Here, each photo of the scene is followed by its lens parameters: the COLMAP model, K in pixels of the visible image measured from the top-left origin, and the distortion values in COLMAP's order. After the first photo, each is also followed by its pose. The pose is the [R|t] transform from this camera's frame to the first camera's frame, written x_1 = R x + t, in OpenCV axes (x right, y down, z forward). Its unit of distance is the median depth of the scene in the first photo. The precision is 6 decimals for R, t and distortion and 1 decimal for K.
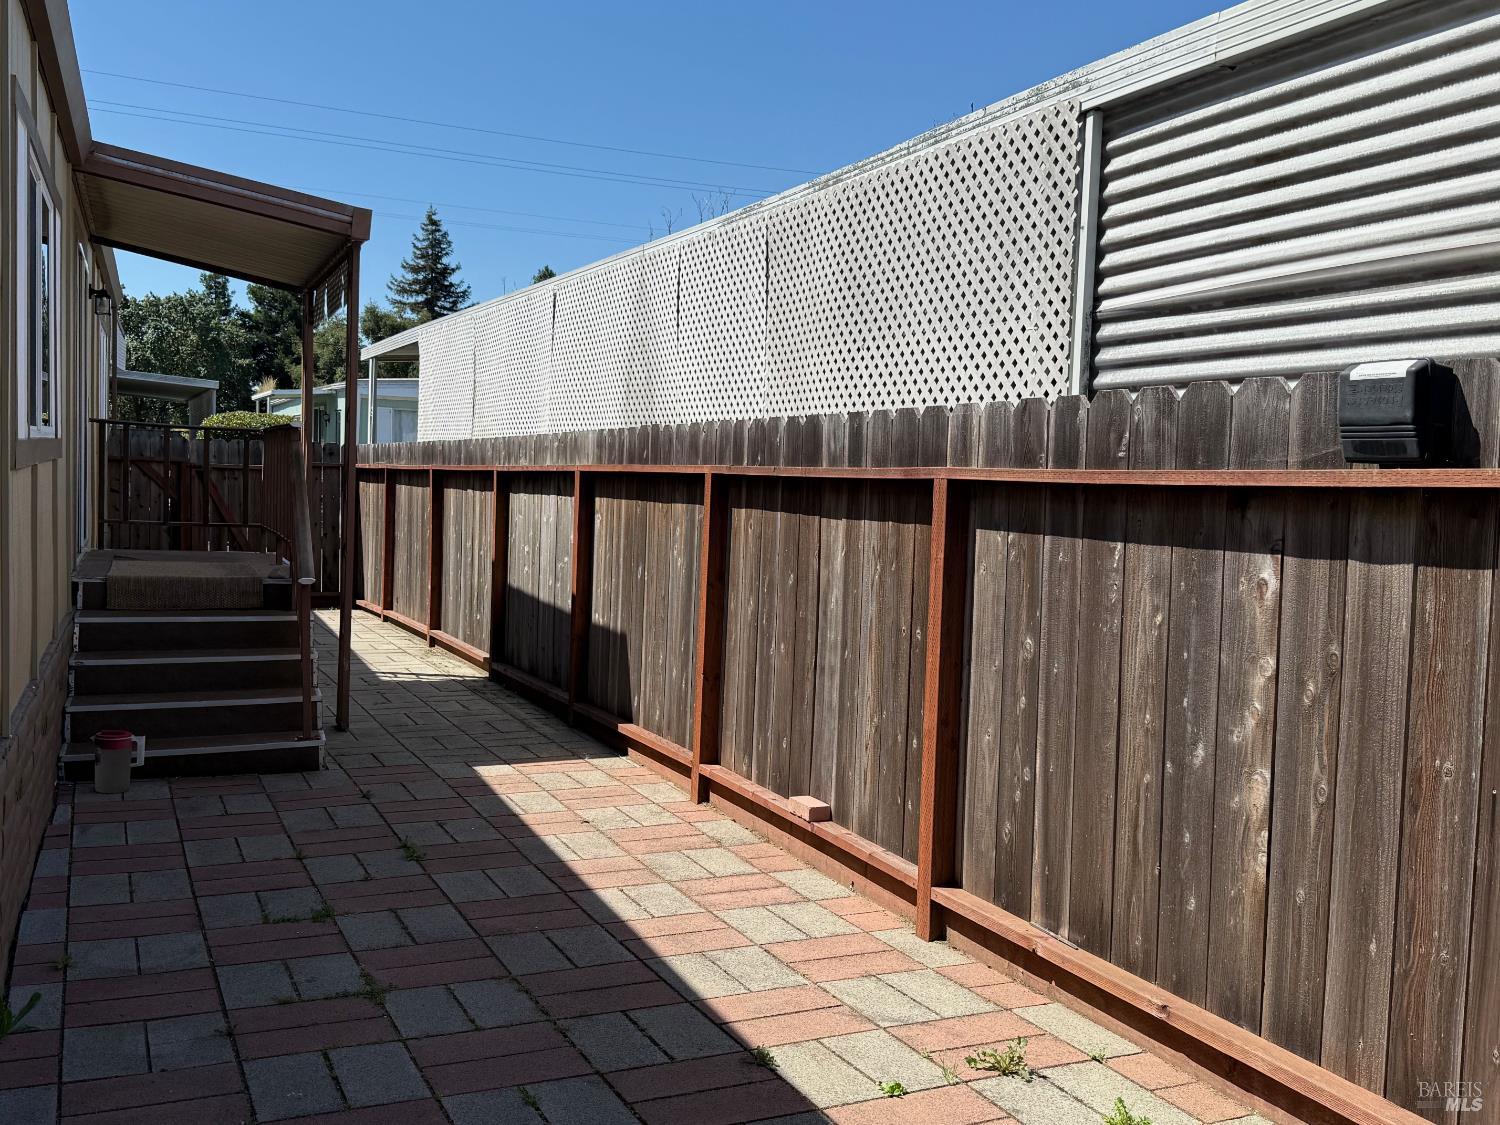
lens RADIAL K [[1463.2, 0, 752.2], [0, 1463.2, 557.8], [0, 0, 1]] dist [0.072194, 0.000000]
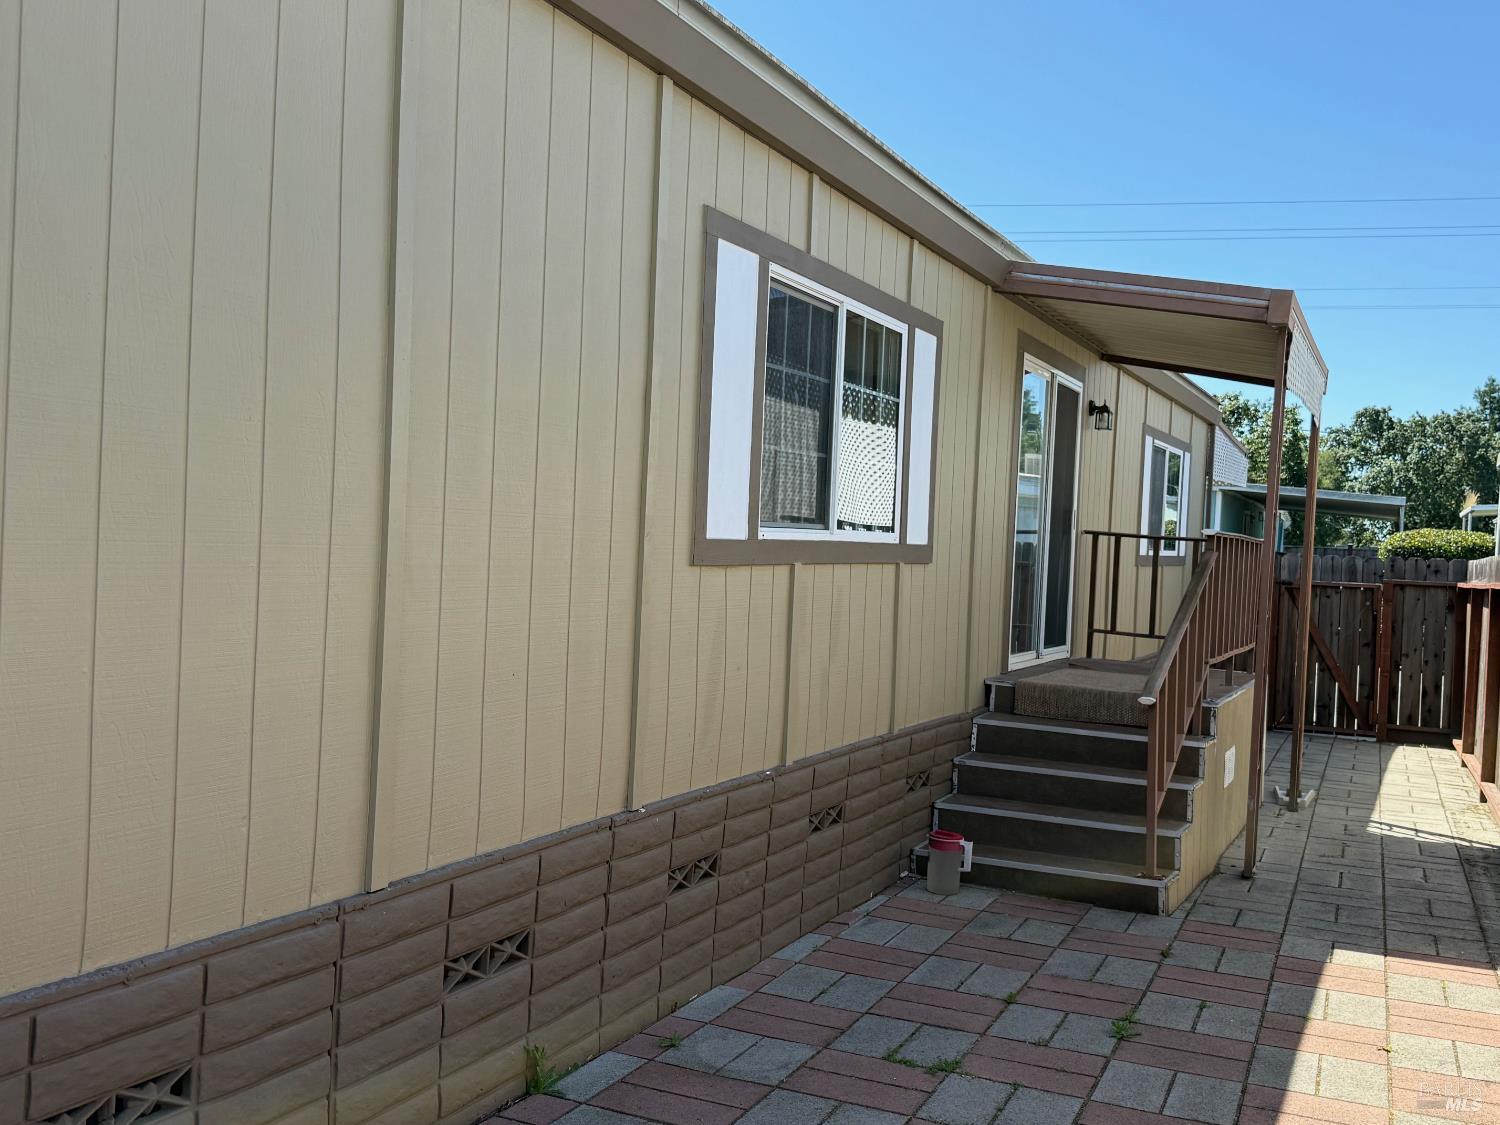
lens RADIAL K [[1463.2, 0, 749.5], [0, 1463.2, 565.2], [0, 0, 1]] dist [0.072194, 0.000000]
pose [[0.686769, 0.016738, -0.726683, 0.194197], [-0.072494, 0.996328, -0.045564, -0.008718], [0.723251, 0.083972, 0.685461, 0.196602]]
